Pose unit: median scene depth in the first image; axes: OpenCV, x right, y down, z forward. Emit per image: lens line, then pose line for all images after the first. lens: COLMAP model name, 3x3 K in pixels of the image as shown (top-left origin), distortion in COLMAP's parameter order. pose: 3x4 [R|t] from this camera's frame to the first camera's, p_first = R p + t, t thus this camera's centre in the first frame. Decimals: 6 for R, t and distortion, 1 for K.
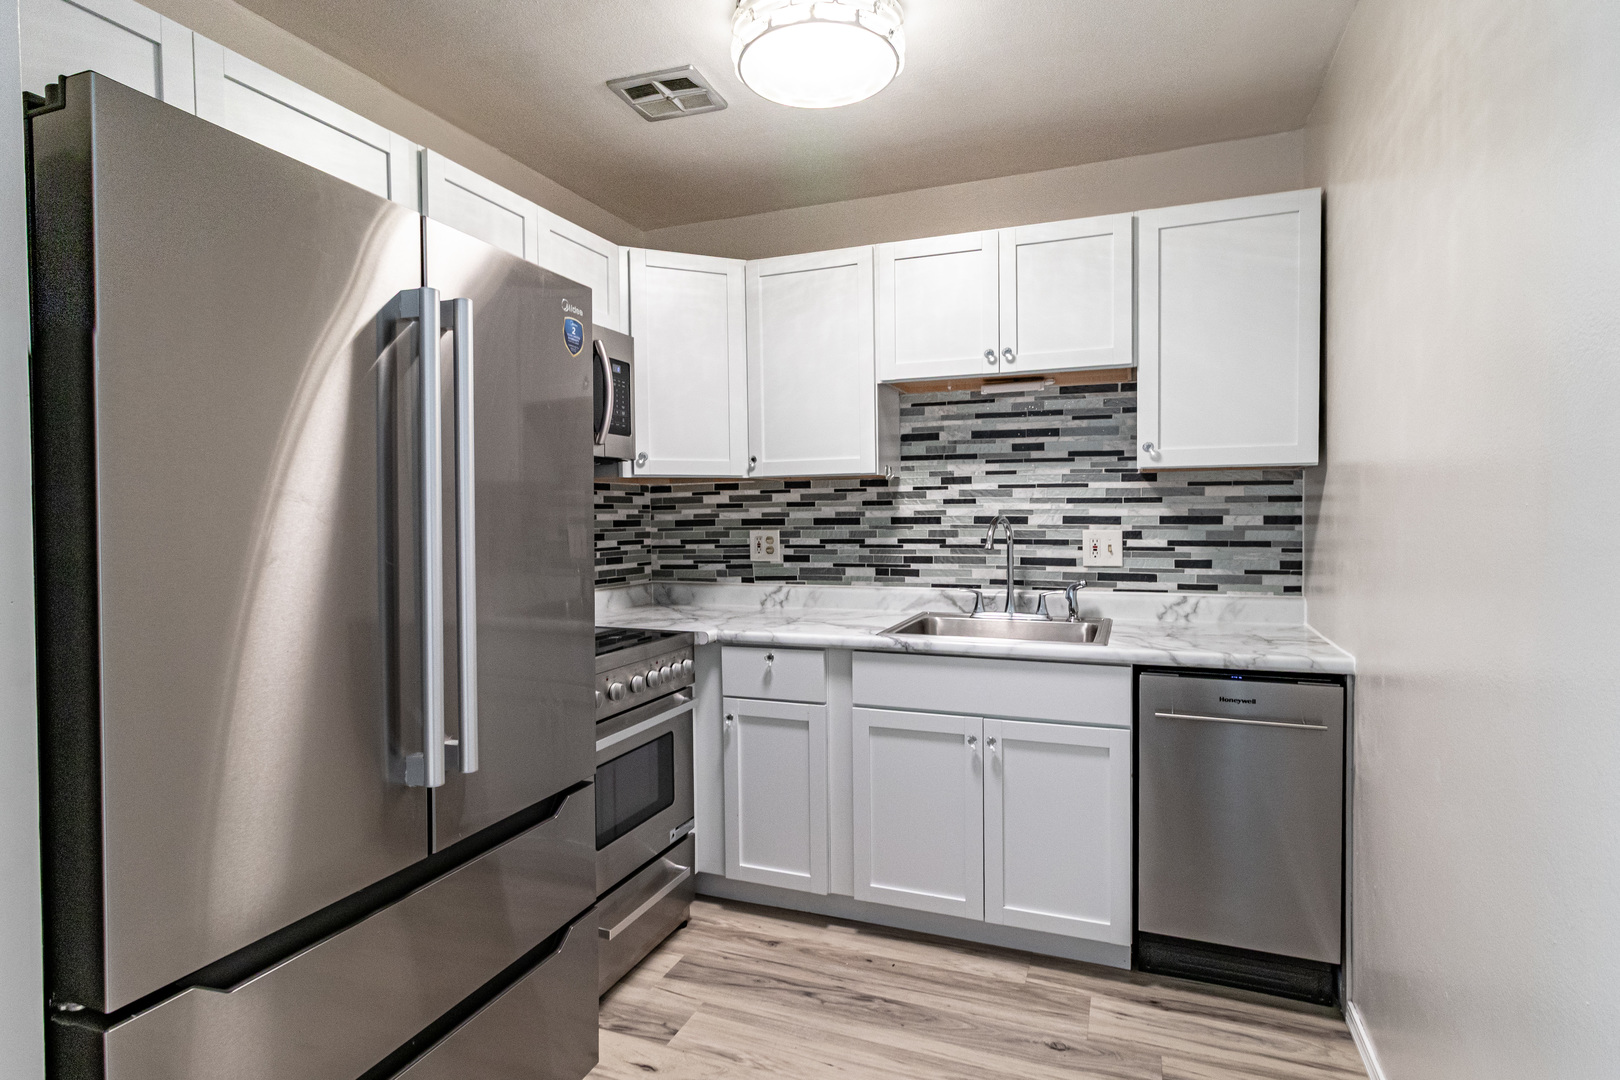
lens RADIAL K [[783.9, 0, 805.6], [0, 783.9, 532.0], [0, 0, 1]] dist [0.000810, -0.000172]
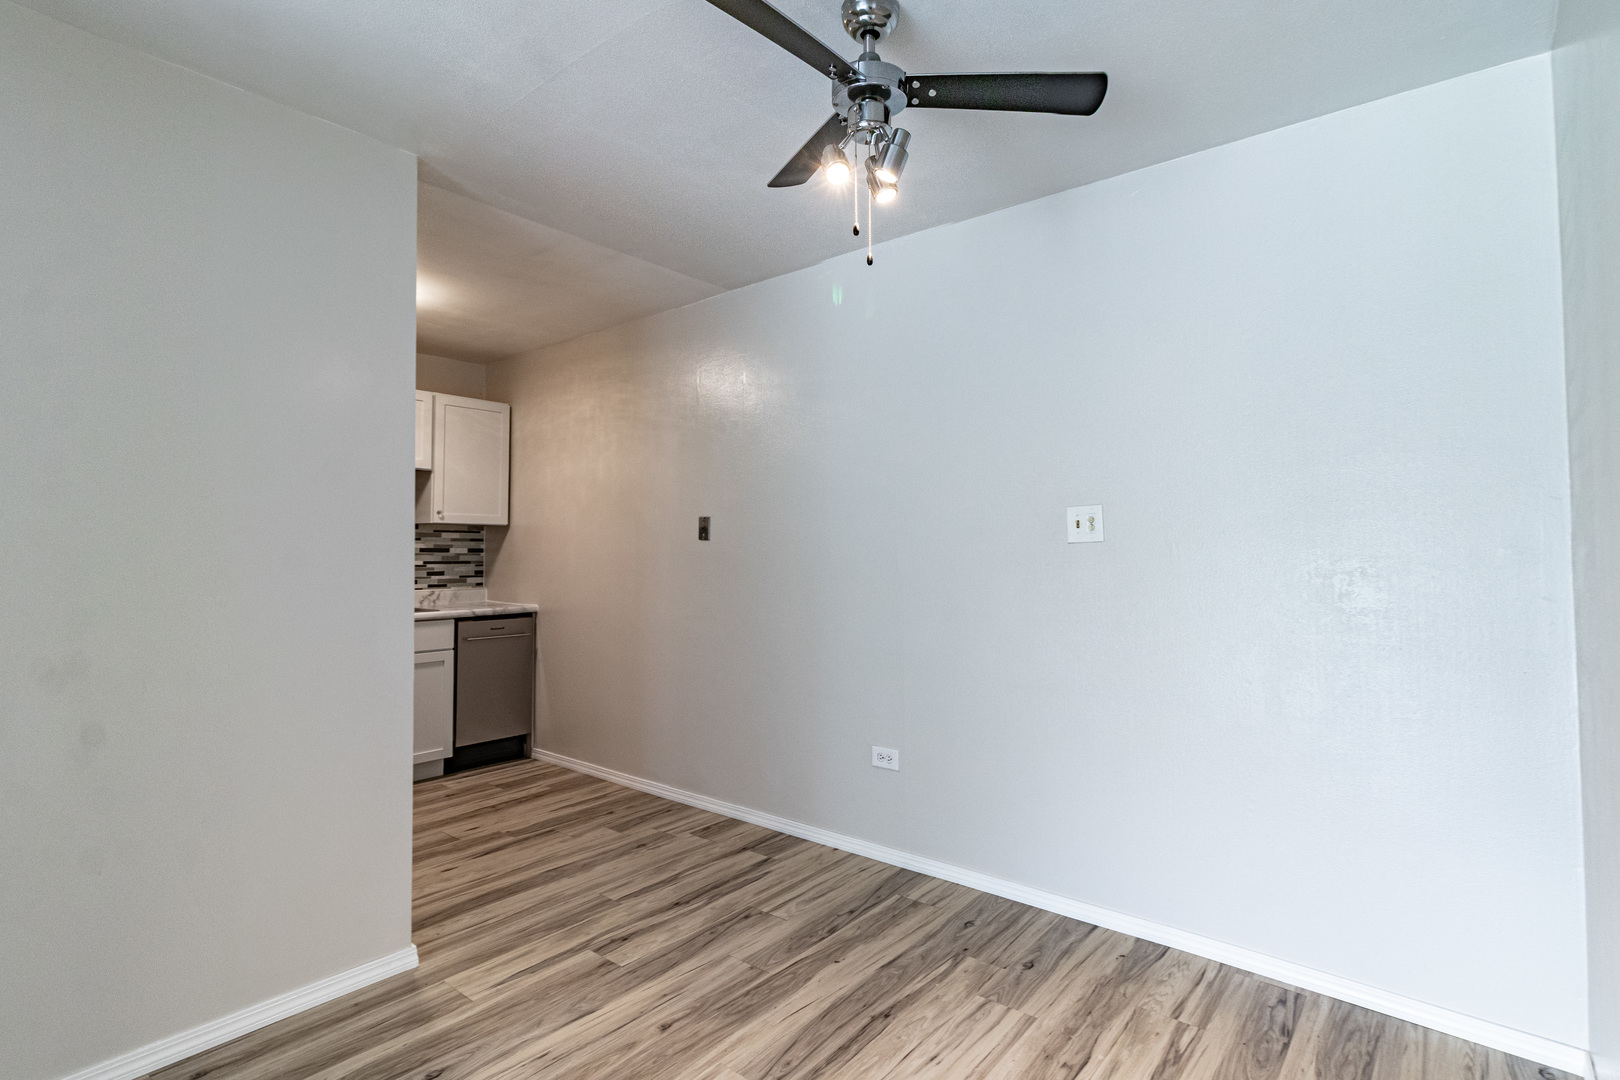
lens RADIAL K [[783.9, 0, 805.6], [0, 783.9, 532.0], [0, 0, 1]] dist [0.000810, -0.000172]
pose [[0.309997, 0.030115, 0.950260, -0.969269], [0.015341, 0.999210, -0.036671, 0.022551], [-0.950614, 0.025946, 0.309290, -0.405982]]
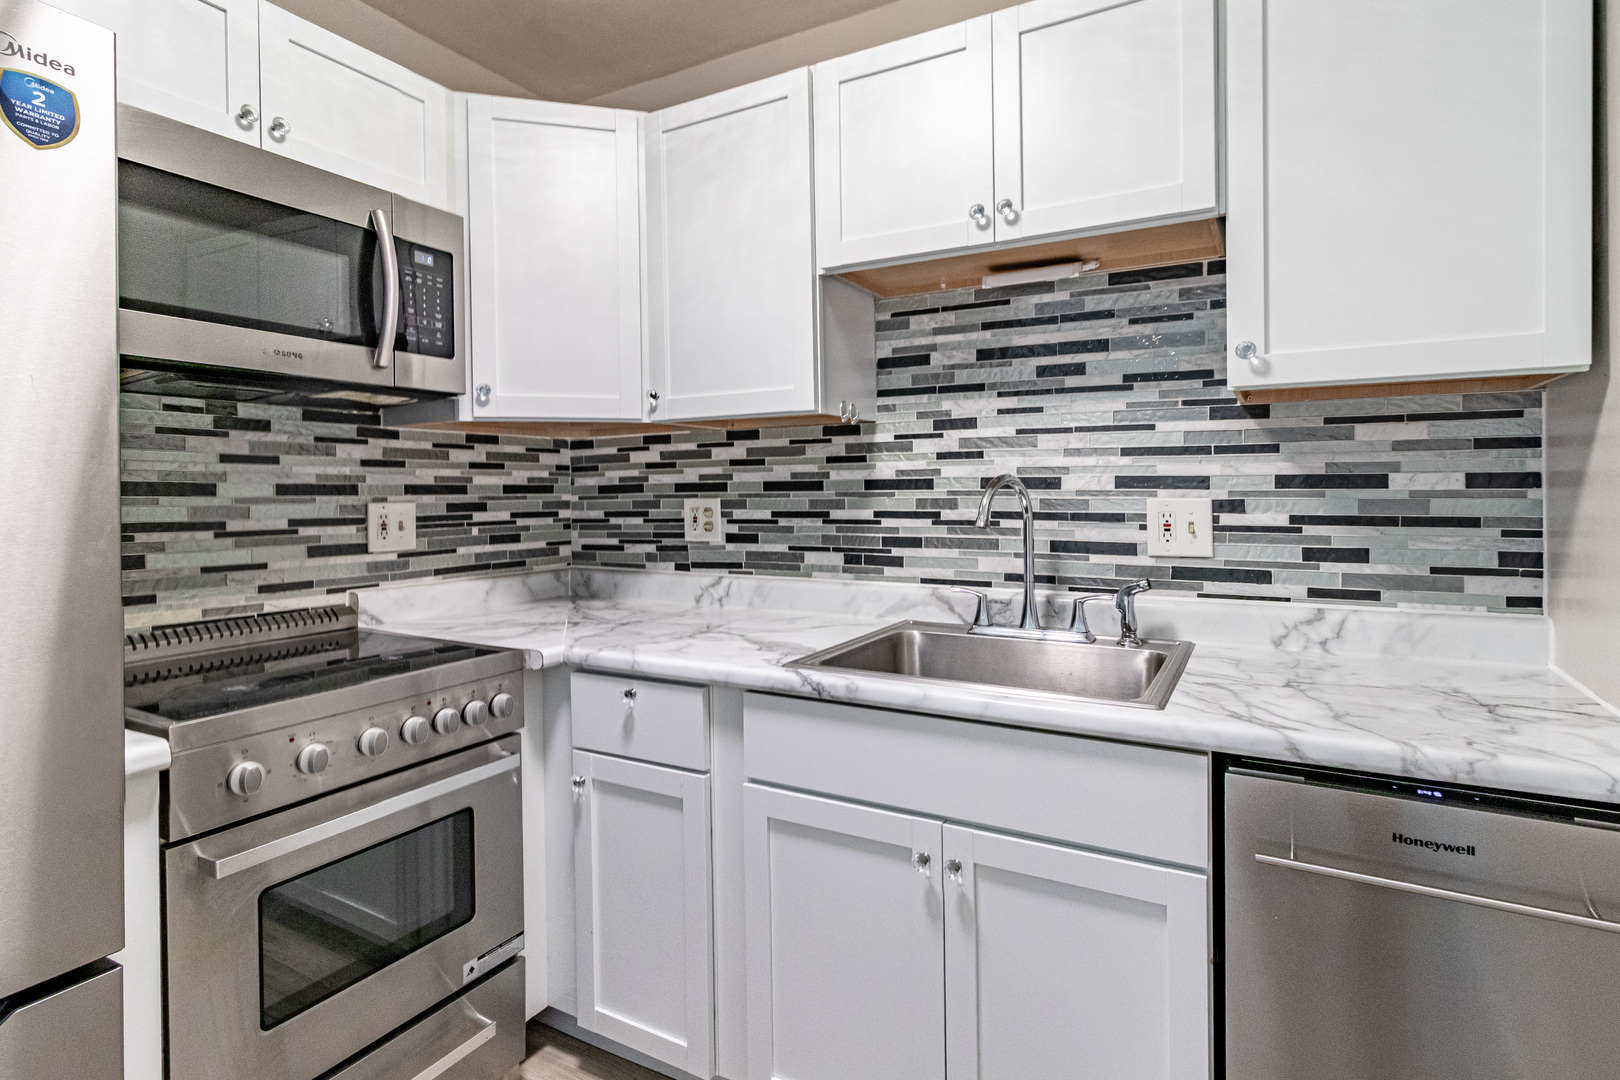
lens RADIAL K [[793.9, 0, 817.9], [0, 793.9, 489.0], [0, 0, 1]] dist [-0.000215, 0.000805]
pose [[0.992391, 0.001784, -0.123116, 0.170204], [-0.004650, 0.999725, -0.022997, 0.006054], [0.123041, 0.023394, 0.992126, 0.335734]]
